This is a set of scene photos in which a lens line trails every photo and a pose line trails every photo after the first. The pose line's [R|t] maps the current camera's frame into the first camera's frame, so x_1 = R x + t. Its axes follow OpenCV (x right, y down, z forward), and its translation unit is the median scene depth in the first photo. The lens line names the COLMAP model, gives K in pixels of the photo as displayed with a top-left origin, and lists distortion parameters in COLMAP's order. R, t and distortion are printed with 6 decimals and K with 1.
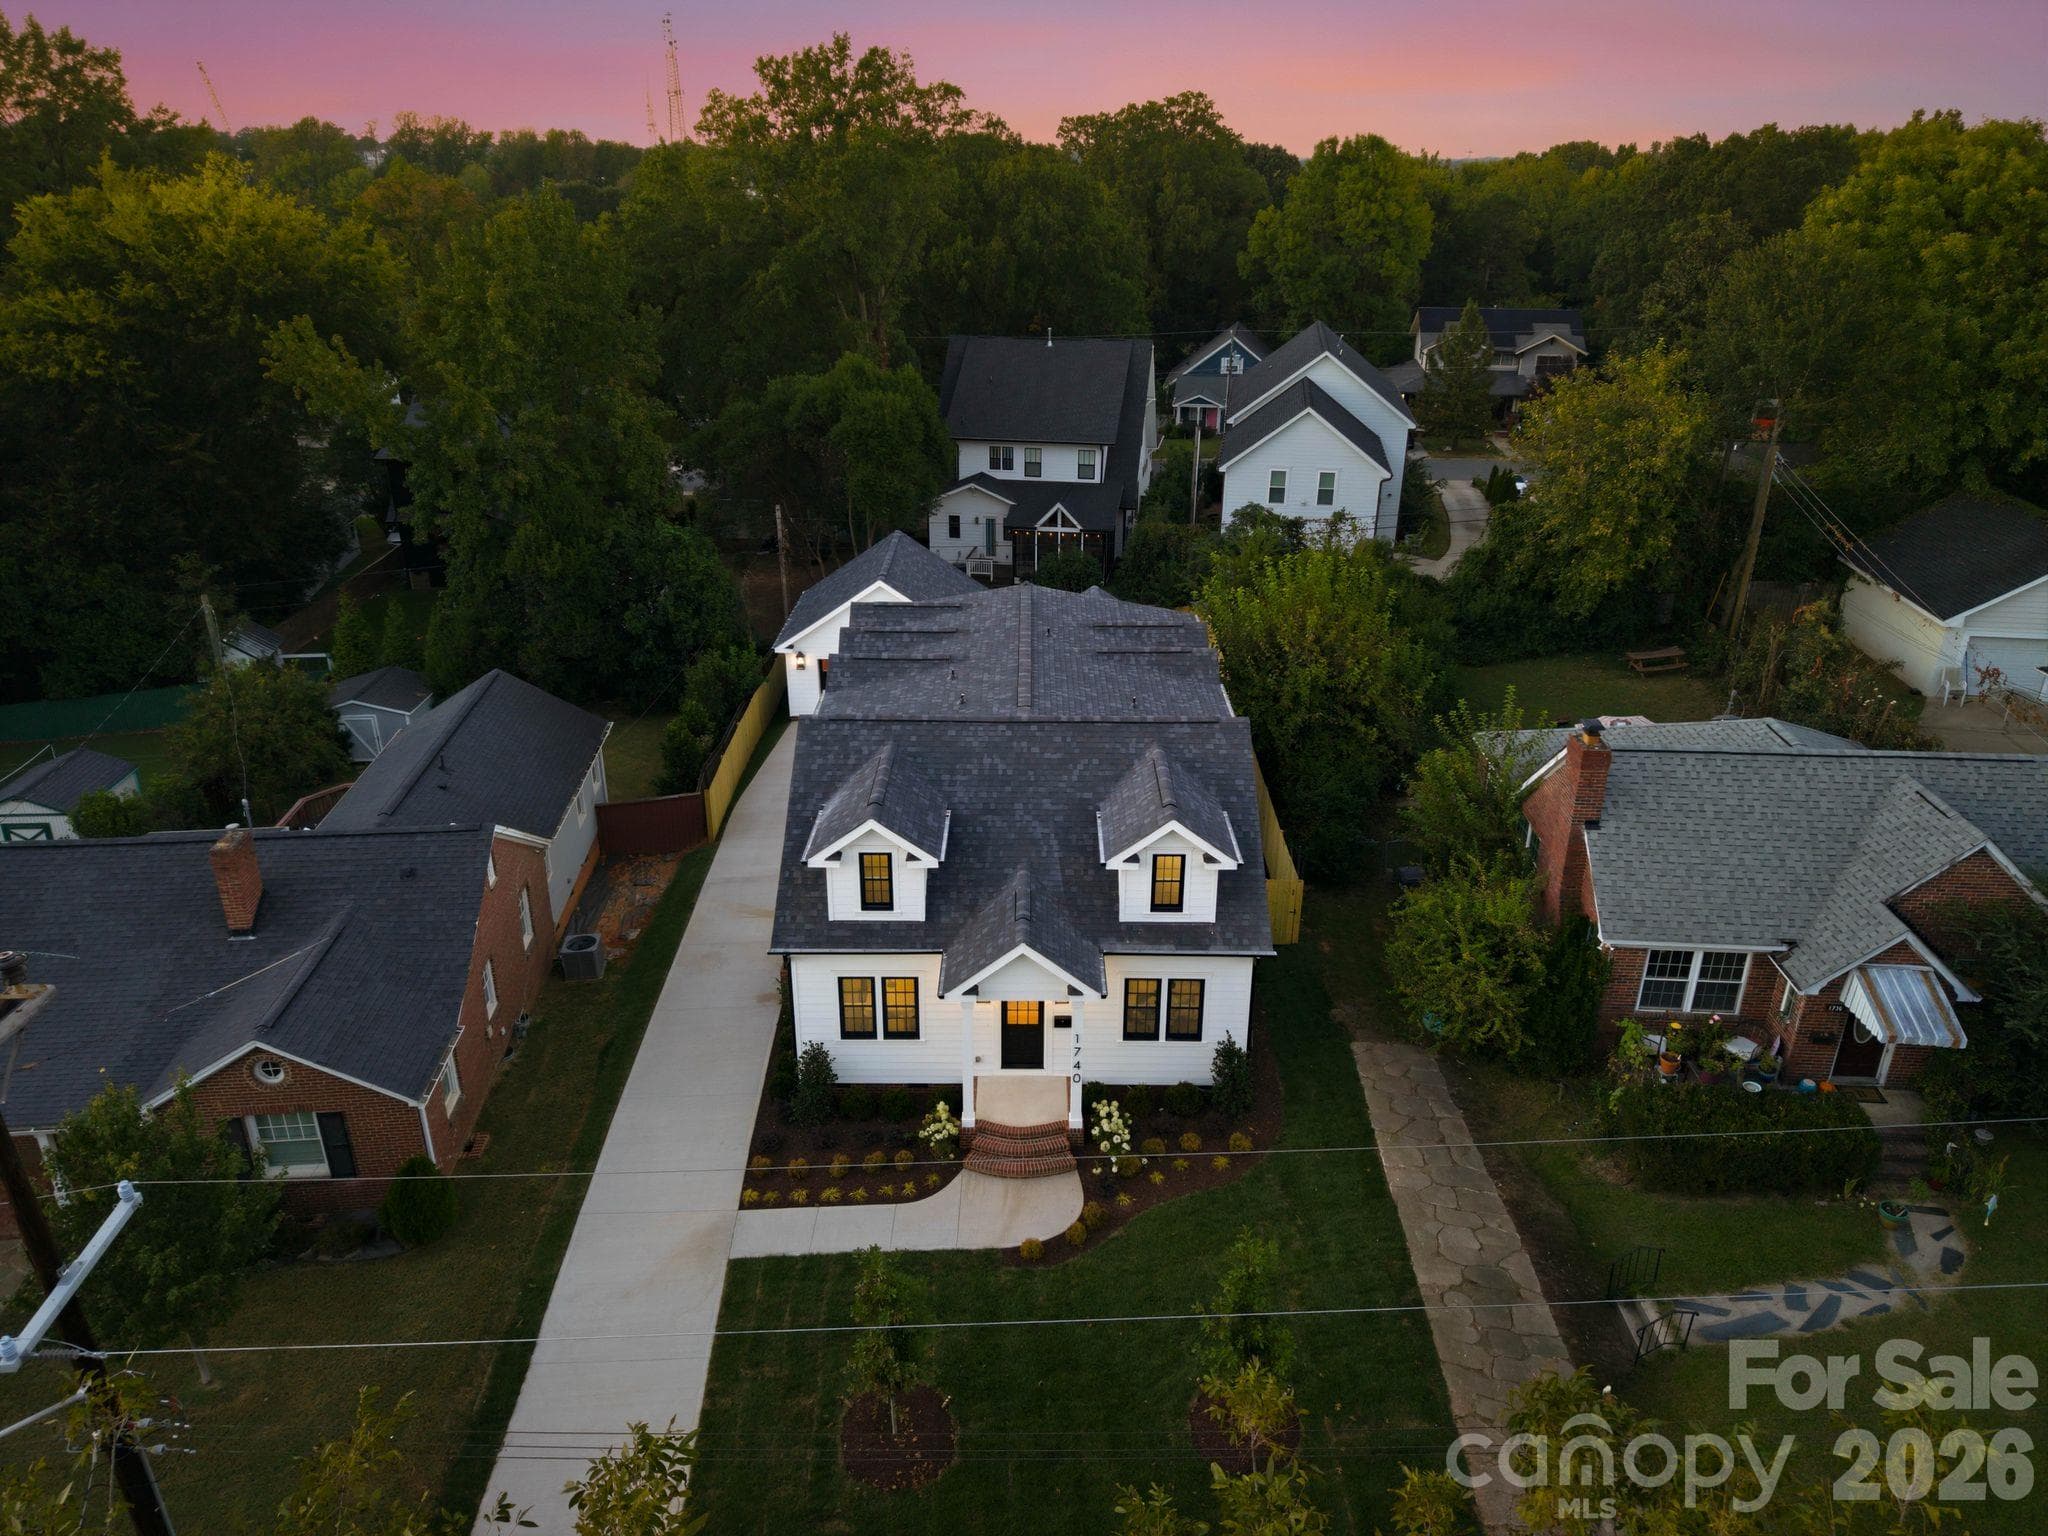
lens RADIAL K [[1350.3, 0, 1019.8], [0, 1350.3, 763.4], [0, 0, 1]] dist [0.108185, -0.174476]
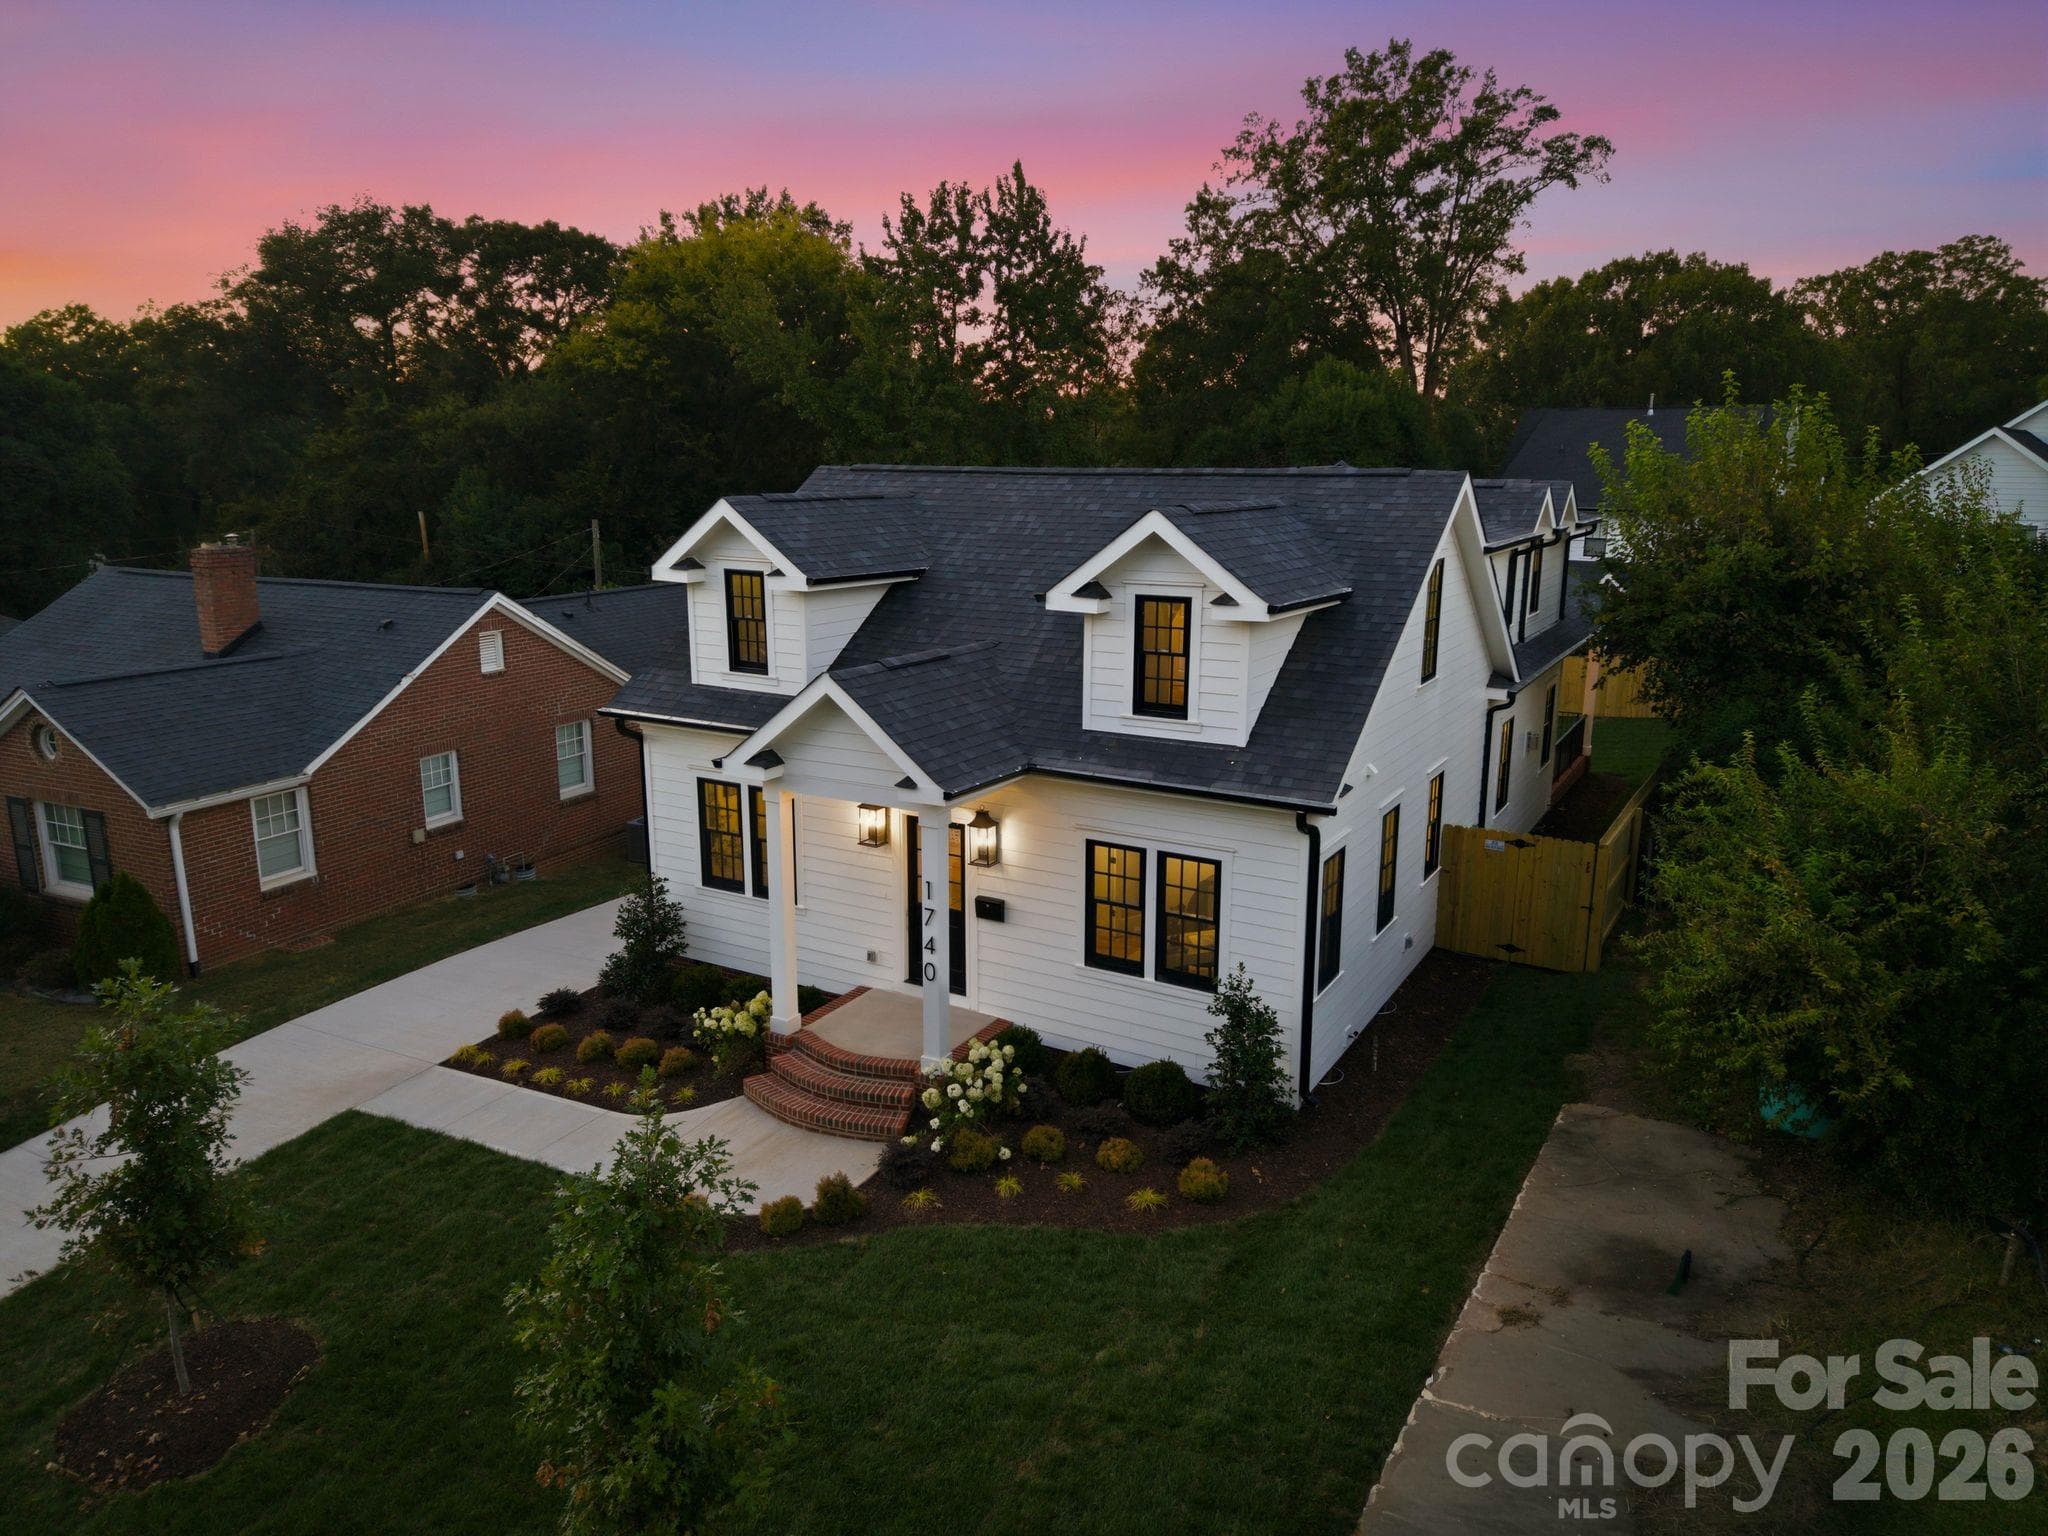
lens RADIAL K [[1360.5, 0, 1024.0], [0, 1360.5, 768.0], [0, 0, 1]] dist [0.044702, -0.059172]
pose [[0.867540, 0.112310, -0.484521, 0.320615], [-0.199588, 0.970906, -0.132312, 0.208544], [0.455565, 0.211491, 0.864715, 0.503954]]
